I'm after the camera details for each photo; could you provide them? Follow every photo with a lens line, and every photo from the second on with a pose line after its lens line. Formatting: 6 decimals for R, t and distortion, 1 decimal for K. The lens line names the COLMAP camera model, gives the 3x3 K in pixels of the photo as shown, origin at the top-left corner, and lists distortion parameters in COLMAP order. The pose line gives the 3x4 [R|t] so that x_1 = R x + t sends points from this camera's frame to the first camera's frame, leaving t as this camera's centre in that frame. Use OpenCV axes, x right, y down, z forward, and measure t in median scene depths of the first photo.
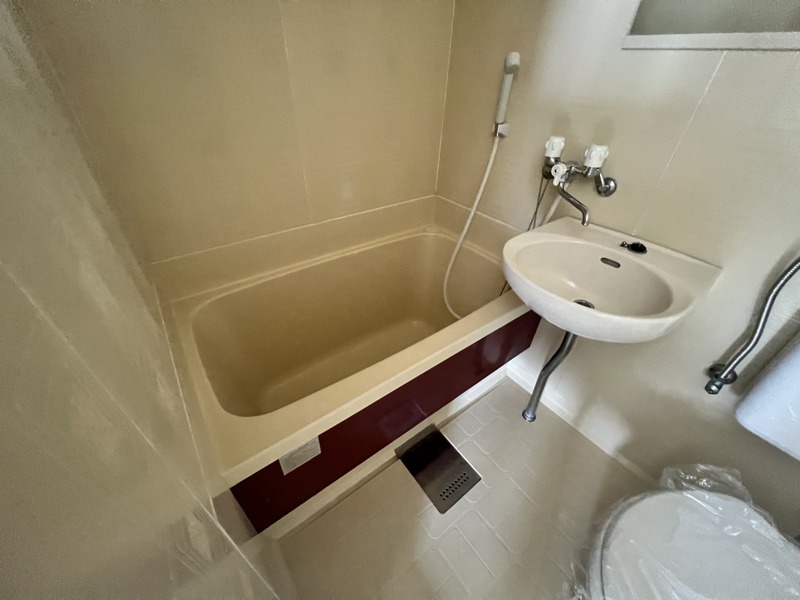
lens RADIAL K [[321.6, 0, 399.4], [0, 321.6, 299.2], [0, 0, 1]] dist [-0.003391, 0.000702]
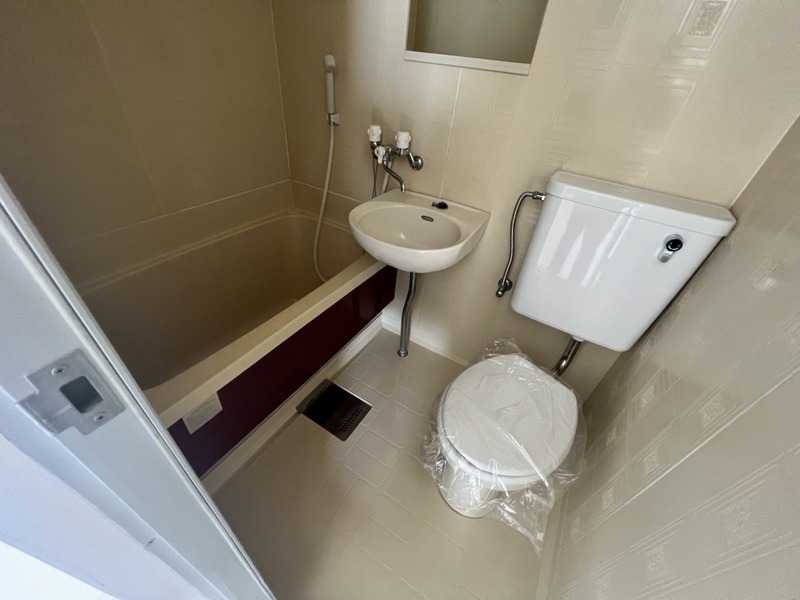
lens RADIAL K [[321.6, 0, 399.9], [0, 321.6, 300.3], [0, 0, 1]] dist [-0.003391, 0.000702]
pose [[0.925198, -0.187788, 0.329764, 0.029530], [0.175433, 0.982200, 0.067124, 0.109080], [-0.336500, -0.004251, 0.941674, -0.238881]]
